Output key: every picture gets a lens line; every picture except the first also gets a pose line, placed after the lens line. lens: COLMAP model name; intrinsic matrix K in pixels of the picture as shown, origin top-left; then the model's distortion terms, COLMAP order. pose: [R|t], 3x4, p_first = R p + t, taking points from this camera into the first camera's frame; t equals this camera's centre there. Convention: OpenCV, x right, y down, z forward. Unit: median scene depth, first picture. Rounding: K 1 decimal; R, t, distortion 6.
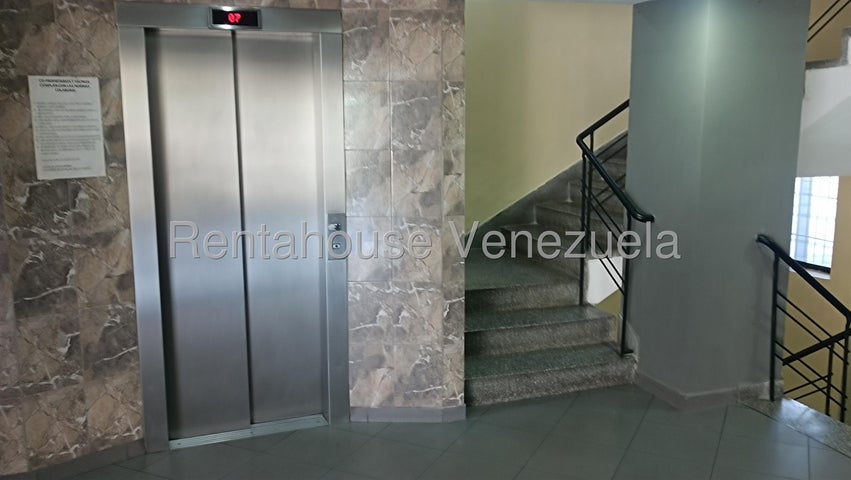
lens RADIAL K [[772.0, 0, 425.5], [0, 772.0, 240.0], [0, 0, 1]] dist [0.036982, -0.015391]
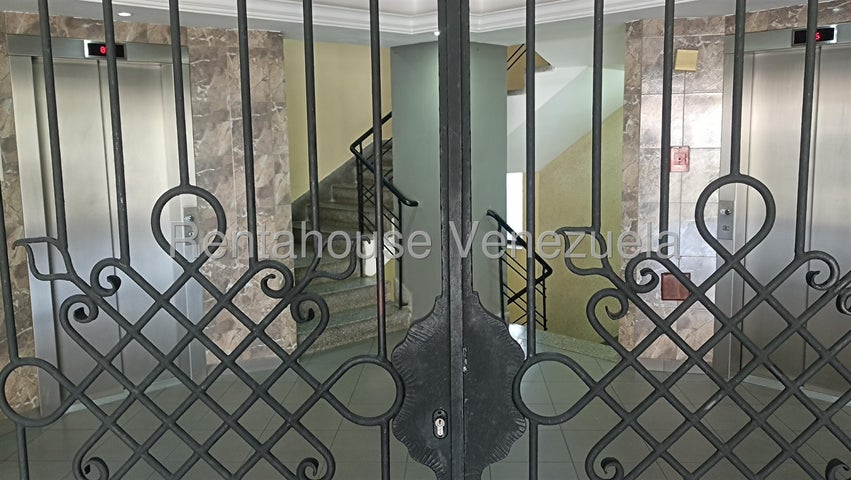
lens RADIAL K [[772.0, 0, 425.5], [0, 772.0, 240.0], [0, 0, 1]] dist [0.036982, -0.015391]
pose [[0.920010, -0.066998, 0.386126, -0.250392], [0.078613, 0.996802, -0.014349, 0.065147], [-0.383930, 0.043556, 0.922334, -0.291132]]
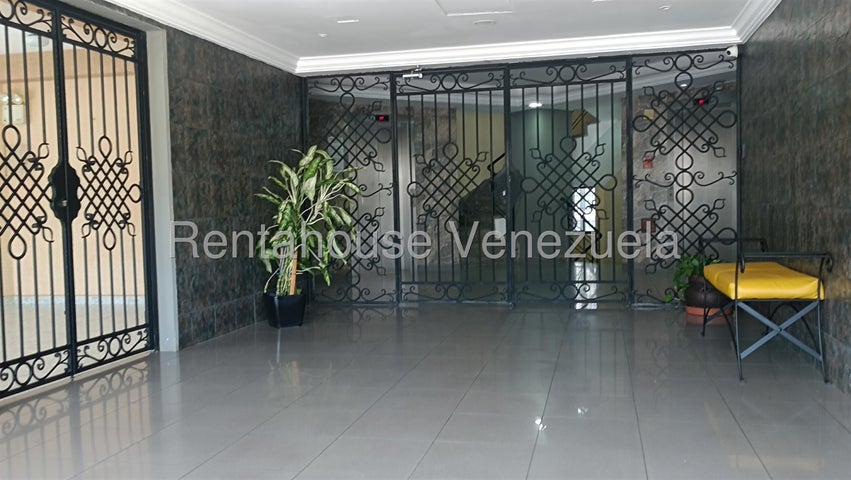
lens RADIAL K [[772.0, 0, 425.5], [0, 772.0, 240.0], [0, 0, 1]] dist [0.036982, -0.015391]
pose [[0.975760, -0.029462, 0.216850, -0.669128], [0.055663, 0.991720, -0.115730, 0.462089], [-0.211645, 0.124996, 0.969321, -1.616291]]
